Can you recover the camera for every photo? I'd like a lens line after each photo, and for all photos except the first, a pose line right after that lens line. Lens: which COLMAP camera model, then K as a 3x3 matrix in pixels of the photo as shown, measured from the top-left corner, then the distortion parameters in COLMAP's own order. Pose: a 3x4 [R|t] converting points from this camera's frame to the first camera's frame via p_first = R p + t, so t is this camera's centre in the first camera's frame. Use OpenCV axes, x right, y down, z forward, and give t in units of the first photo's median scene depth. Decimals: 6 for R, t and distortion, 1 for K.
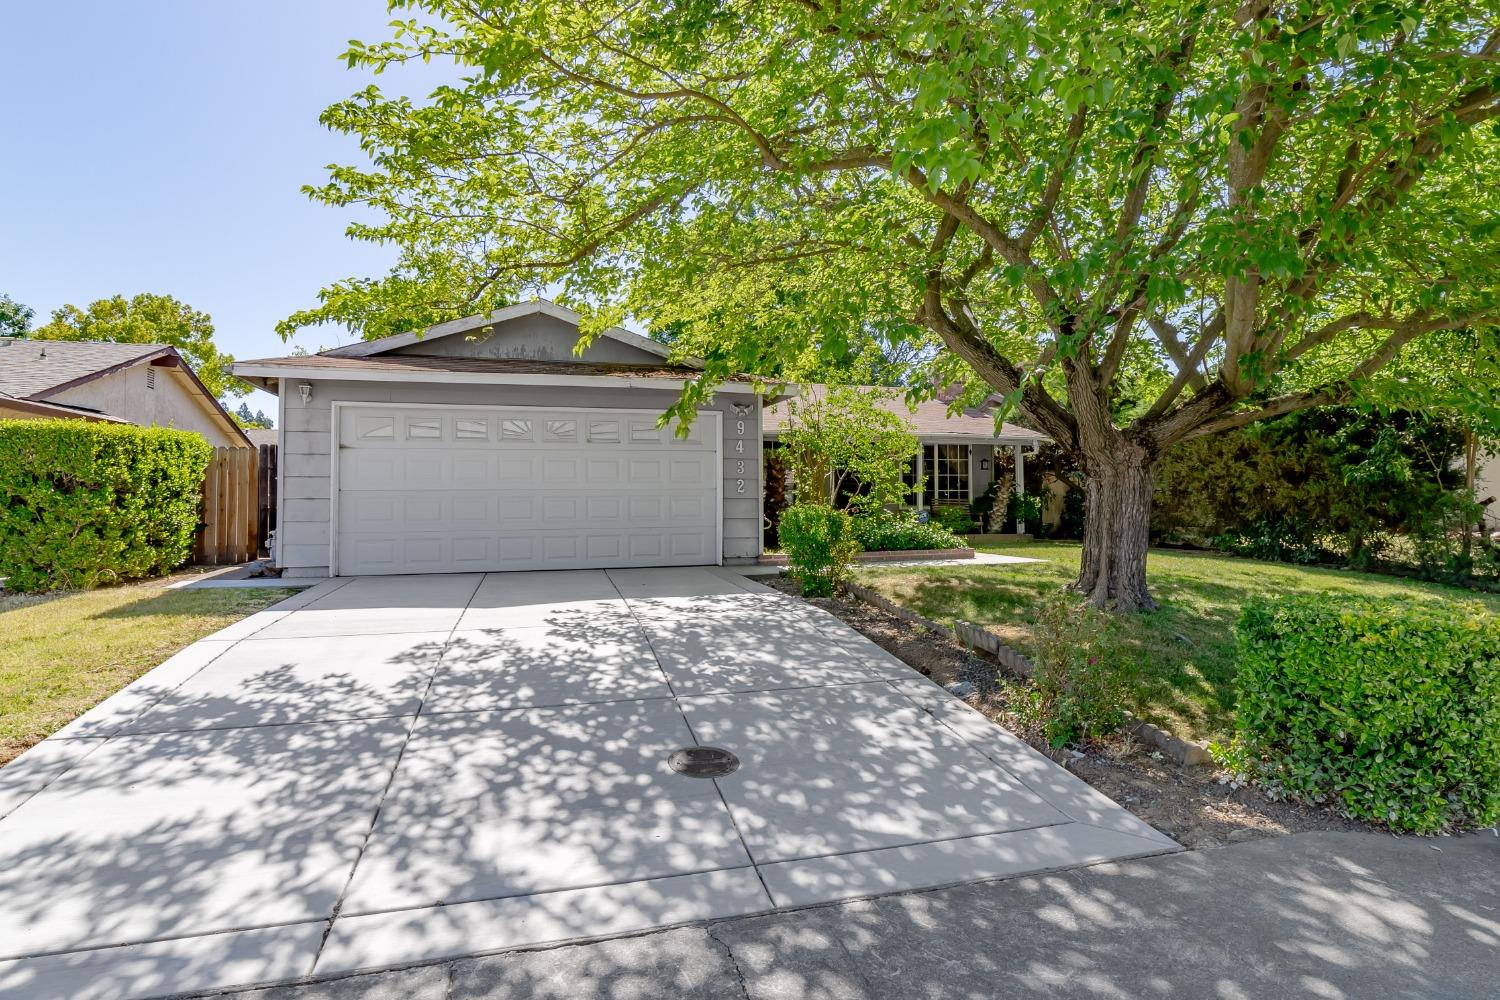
lens RADIAL K [[571.4, 0, 749.8], [0, 571.4, 444.4], [0, 0, 1]] dist [-0.006338, 0.000528]
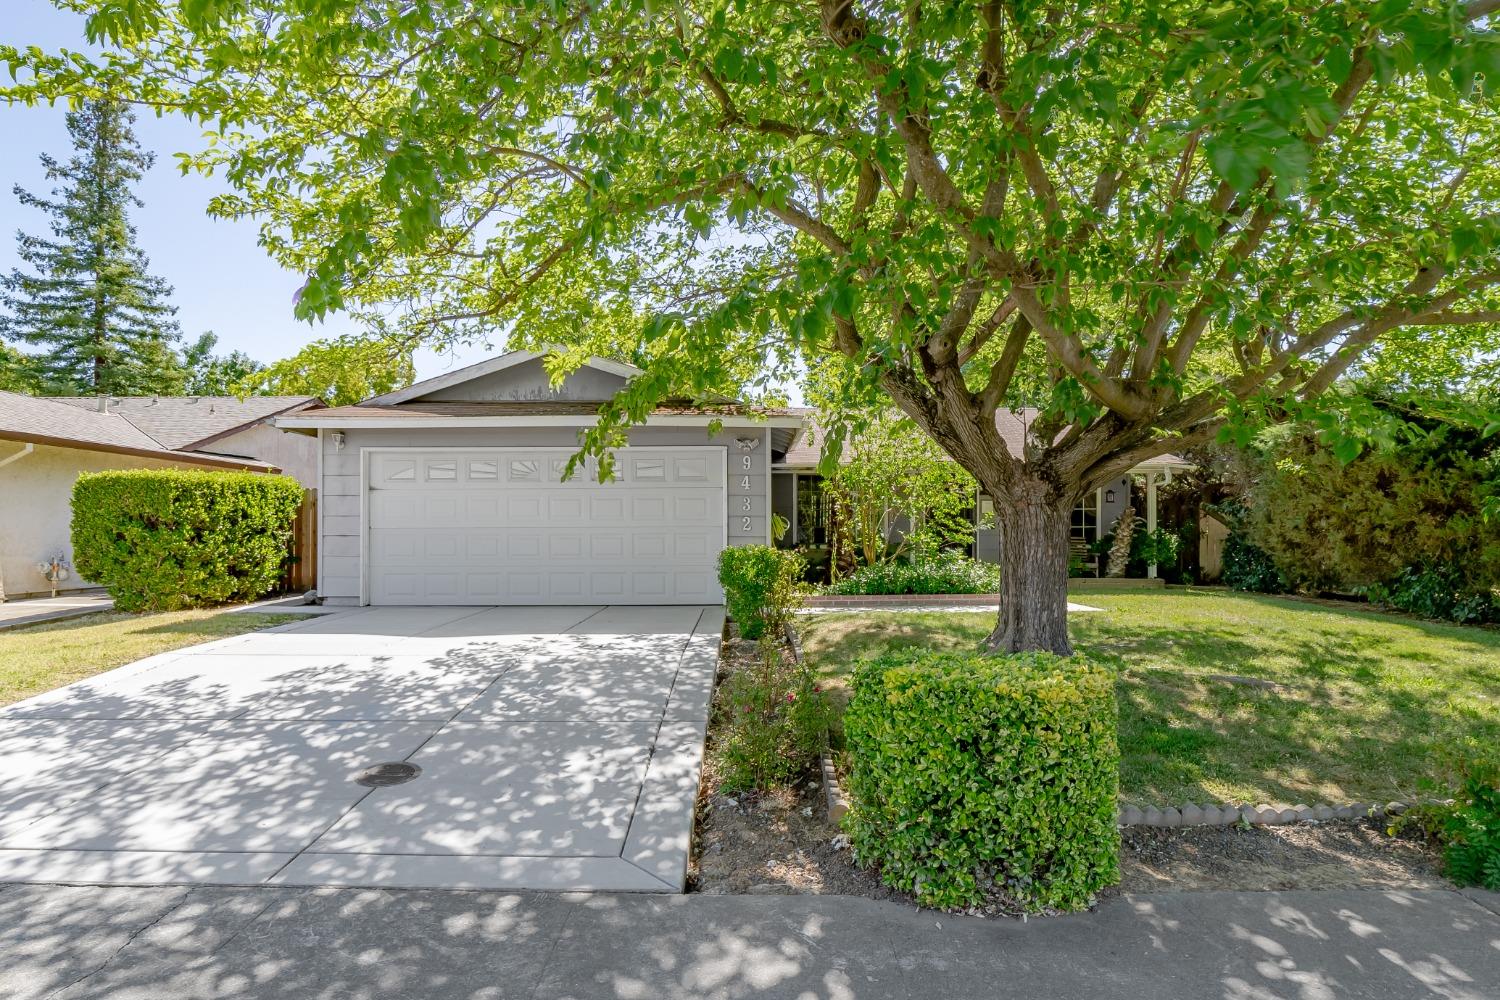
lens RADIAL K [[612.2, 0, 747.0], [0, 612.2, 488.0], [0, 0, 1]] dist [-0.006822, 0.000859]
pose [[0.978661, -0.012602, -0.205093, 0.300482], [0.016403, 0.999724, 0.016844, -0.005836], [0.204824, -0.019849, 0.978598, -0.006768]]
